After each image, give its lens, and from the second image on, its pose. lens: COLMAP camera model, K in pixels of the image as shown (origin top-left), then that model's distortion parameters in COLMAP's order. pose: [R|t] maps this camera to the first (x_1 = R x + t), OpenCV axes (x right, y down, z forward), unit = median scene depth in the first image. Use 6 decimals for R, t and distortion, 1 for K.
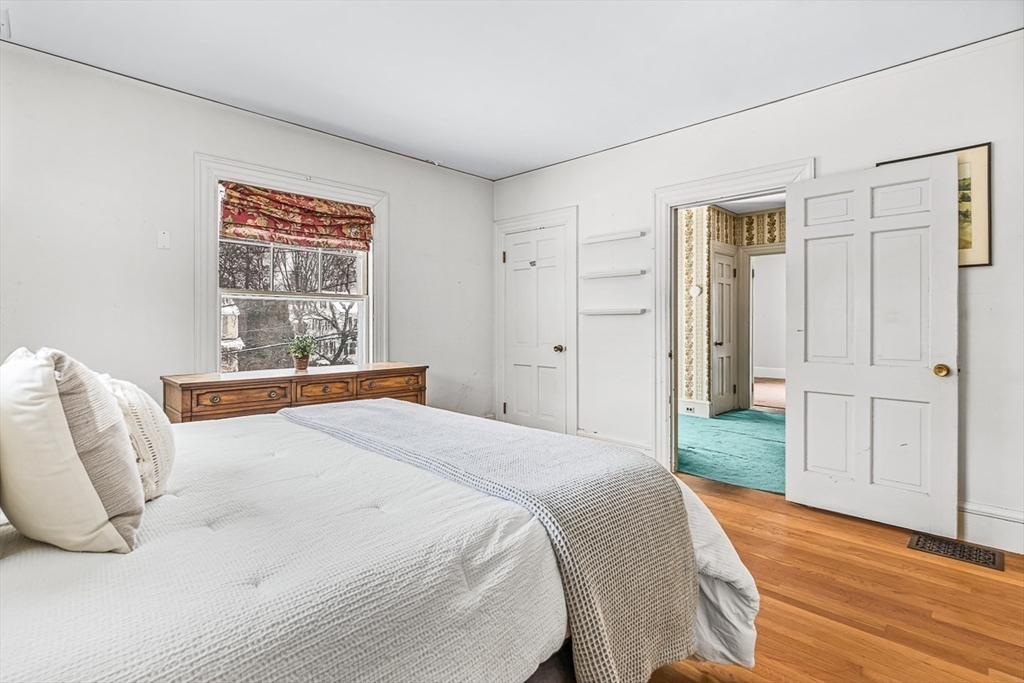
lens RADIAL K [[489.1, 0, 512.3], [0, 489.1, 330.6], [0, 0, 1]] dist [-0.007791, -0.000680]
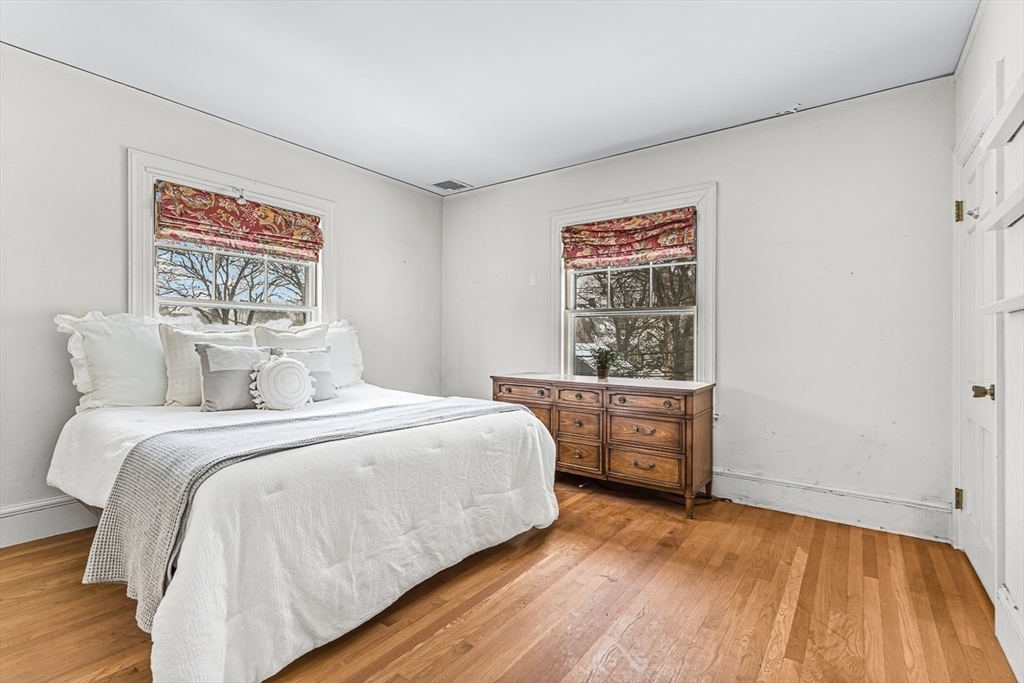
lens RADIAL K [[489.1, 0, 507.2], [0, 489.1, 340.8], [0, 0, 1]] dist [-0.007791, -0.000680]
pose [[0.113801, 0.003190, -0.993498, 0.624114], [-0.019913, 0.999801, 0.000930, -0.002436], [0.993304, 0.019677, 0.113841, 0.644150]]
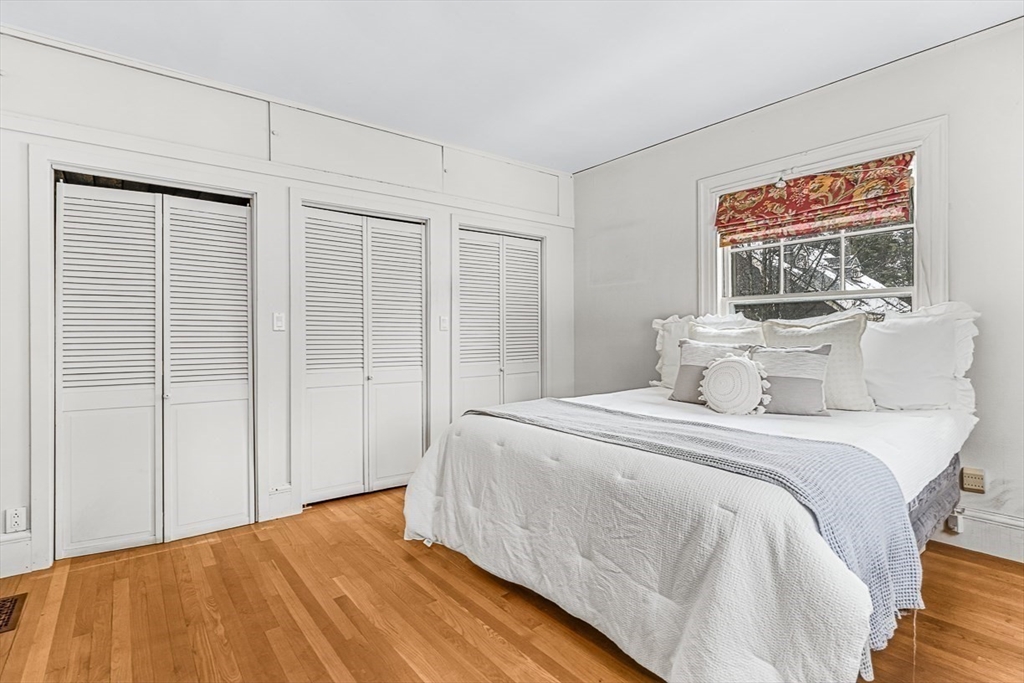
lens RADIAL K [[489.1, 0, 505.5], [0, 489.1, 339.2], [0, 0, 1]] dist [-0.007791, -0.000680]
pose [[-0.989265, 0.004561, 0.146060, -0.041250], [0.007849, 0.999729, 0.021938, -0.010842], [-0.145920, 0.022849, -0.989032, 1.181829]]
